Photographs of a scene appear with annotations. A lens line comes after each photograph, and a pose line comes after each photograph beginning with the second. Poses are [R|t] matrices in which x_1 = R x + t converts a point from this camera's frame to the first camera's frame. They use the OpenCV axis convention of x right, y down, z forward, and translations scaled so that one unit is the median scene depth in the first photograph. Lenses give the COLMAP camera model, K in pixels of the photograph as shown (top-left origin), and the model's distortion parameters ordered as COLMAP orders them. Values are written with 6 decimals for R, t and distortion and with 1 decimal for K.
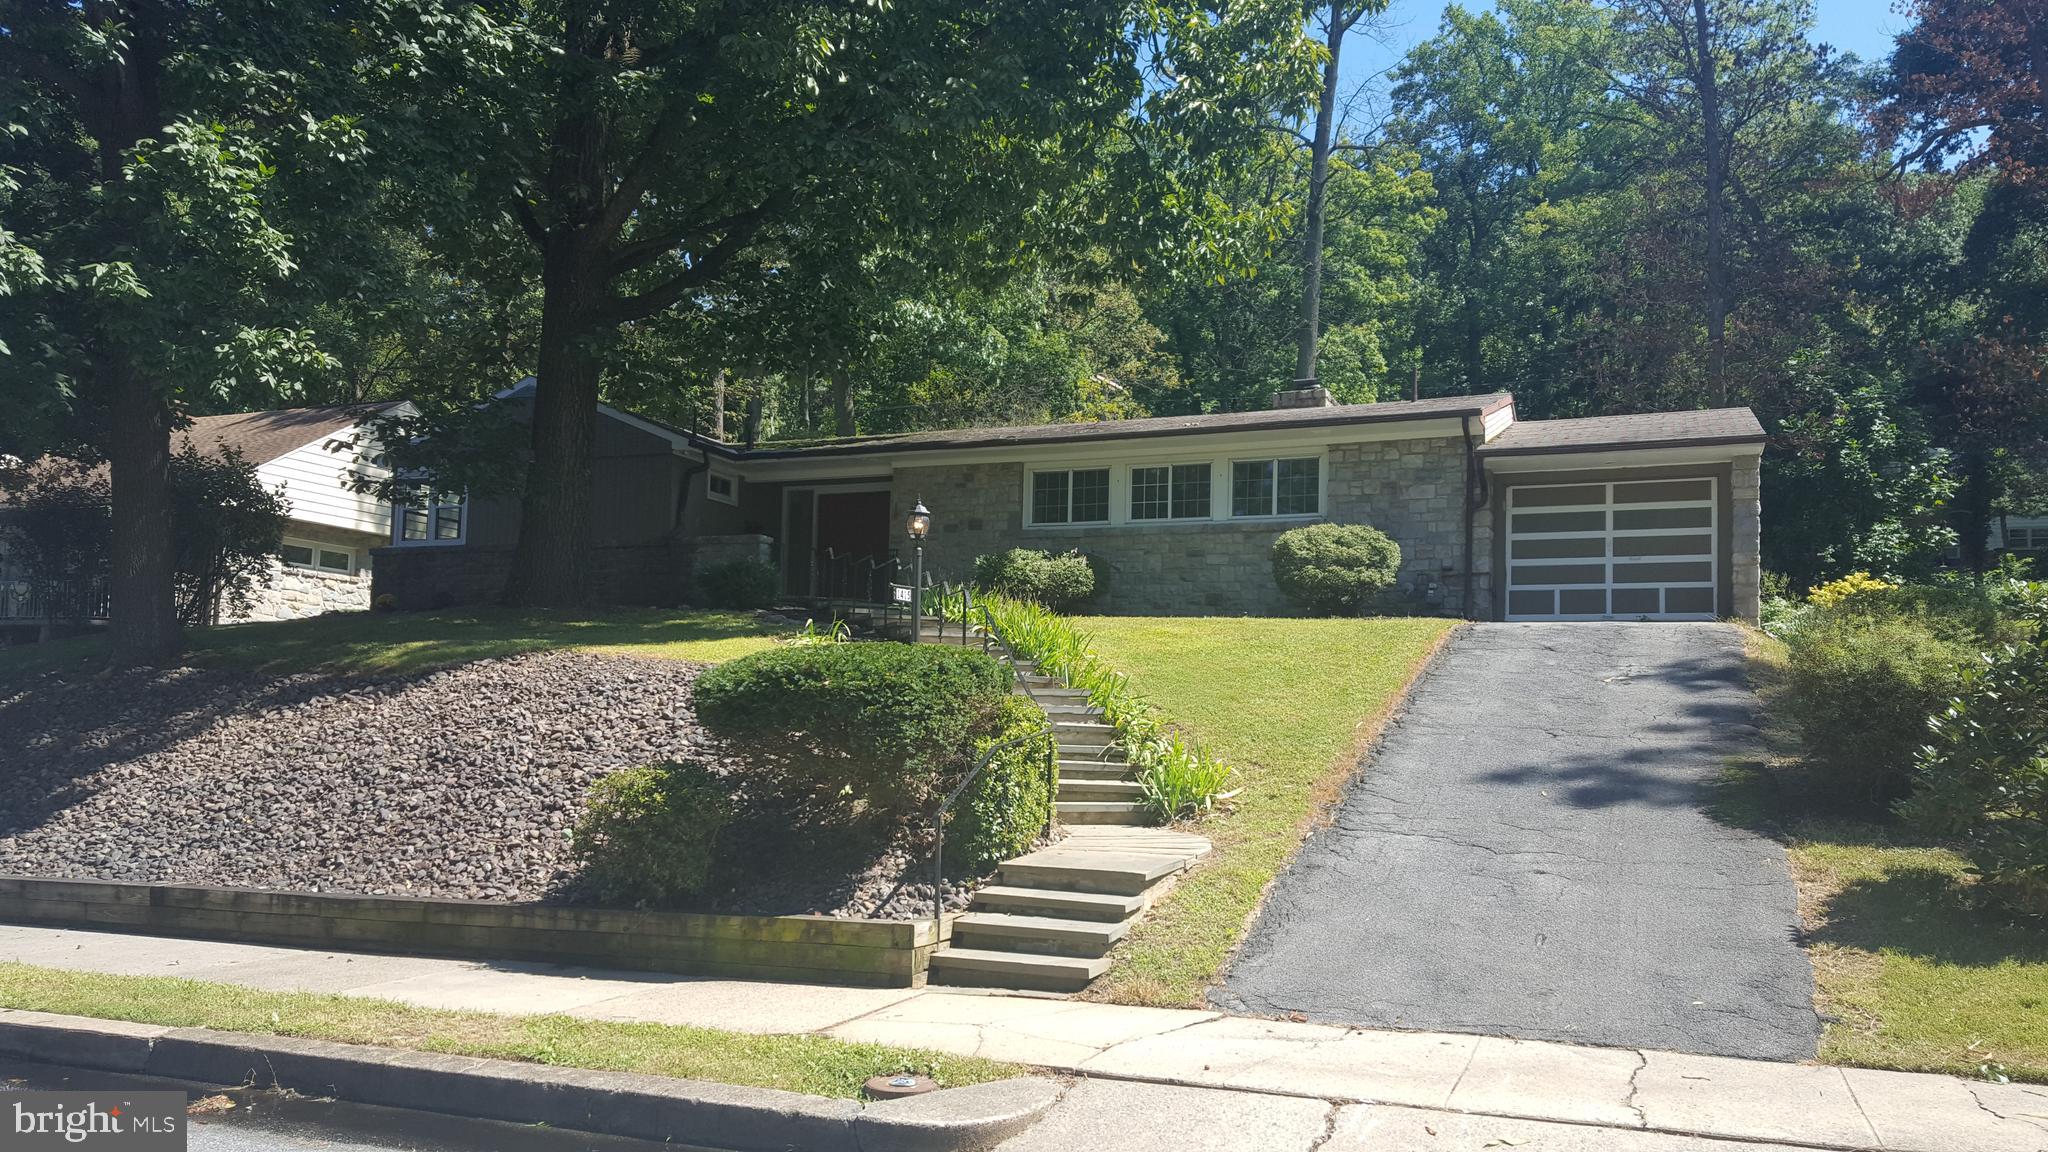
lens RADIAL K [[1503.8, 0, 1022.2], [0, 1503.8, 627.3], [0, 0, 1]] dist [0.150858, -0.270328]
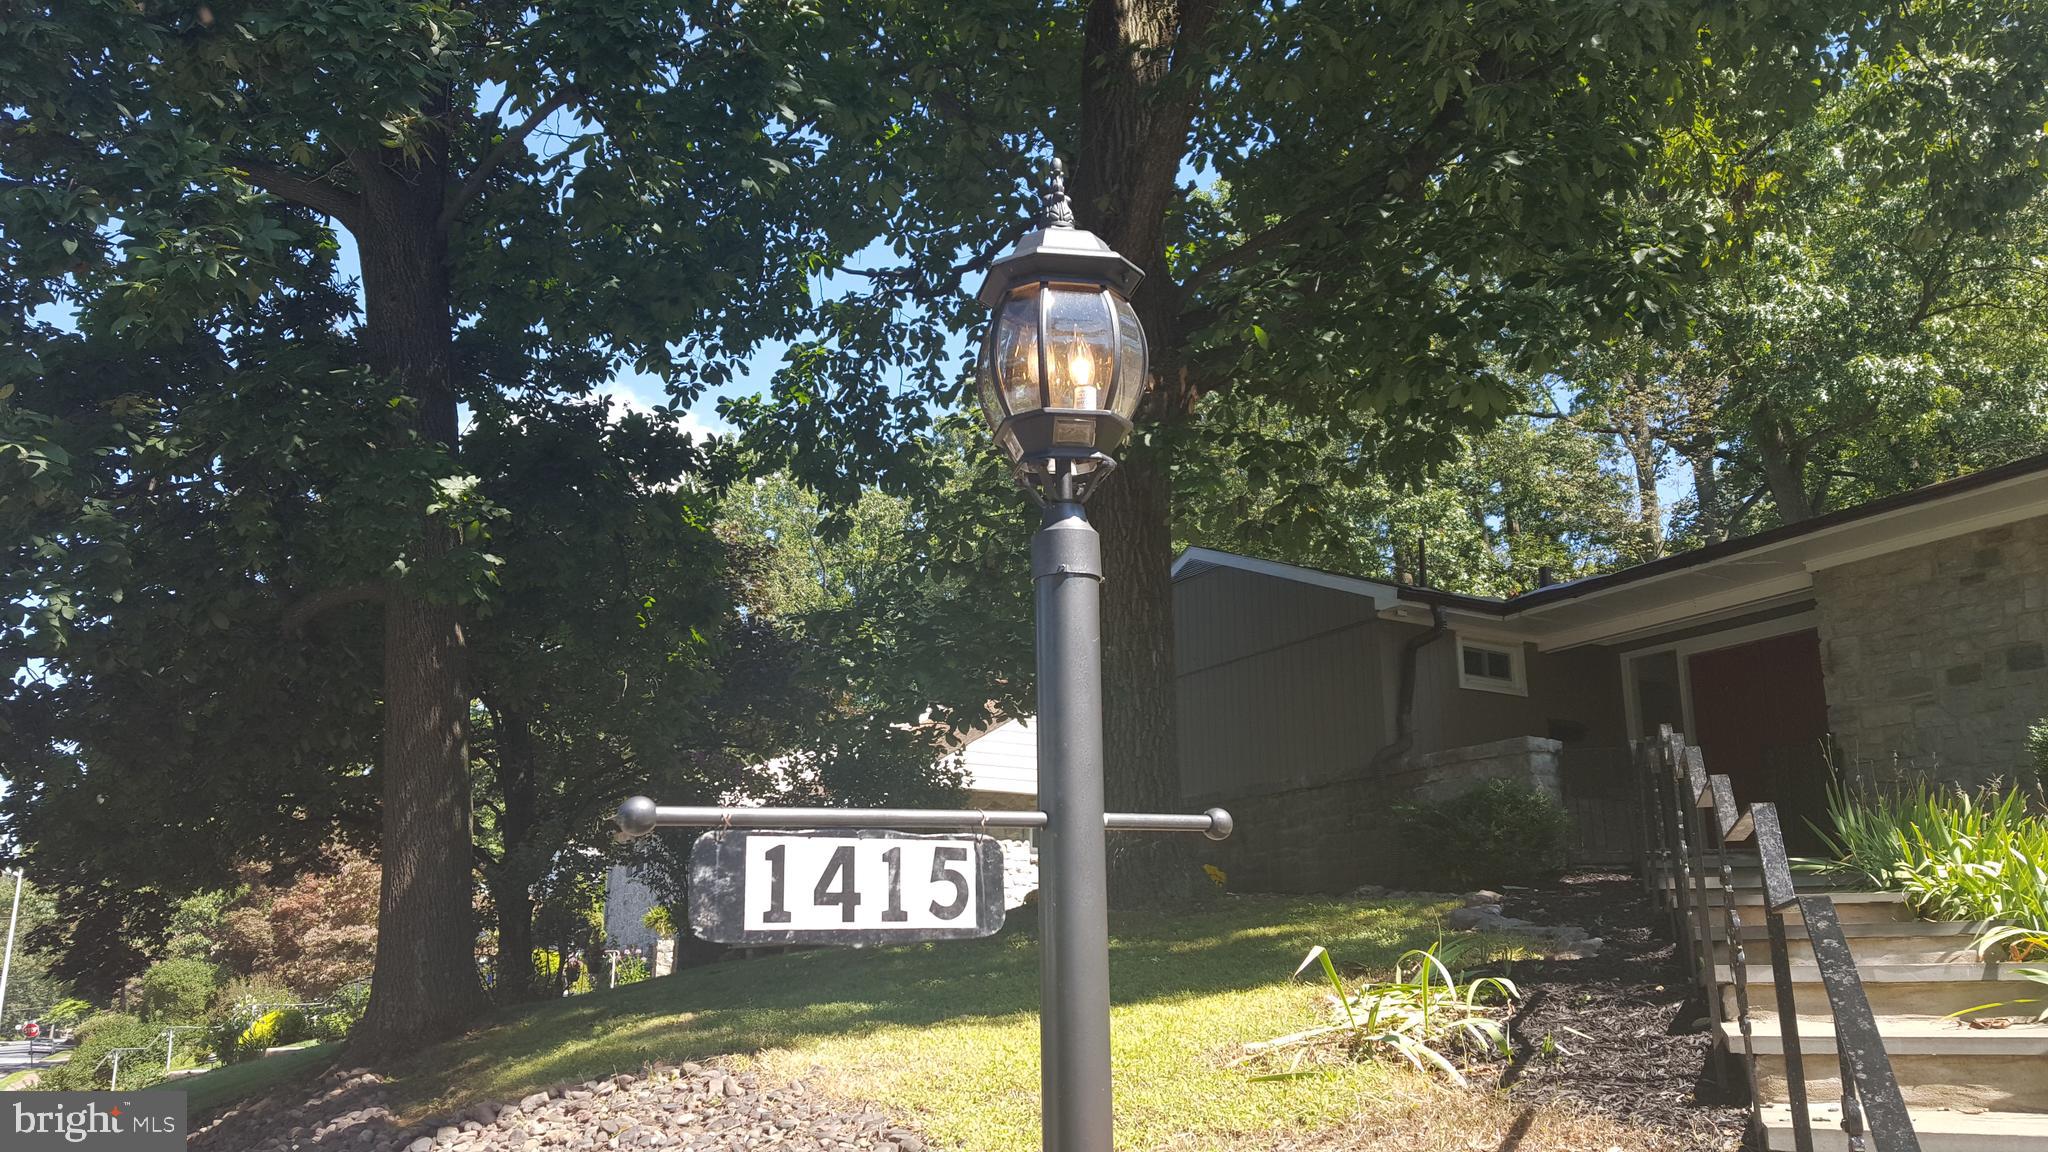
lens RADIAL K [[1496.6, 0, 1009.7], [0, 1496.6, 611.6], [0, 0, 1]] dist [0.114214, -0.167524]
pose [[0.783428, -0.170811, -0.597548, 0.005660], [0.059920, 0.977769, -0.200940, -0.010235], [0.618587, 0.121618, 0.776247, 0.524124]]
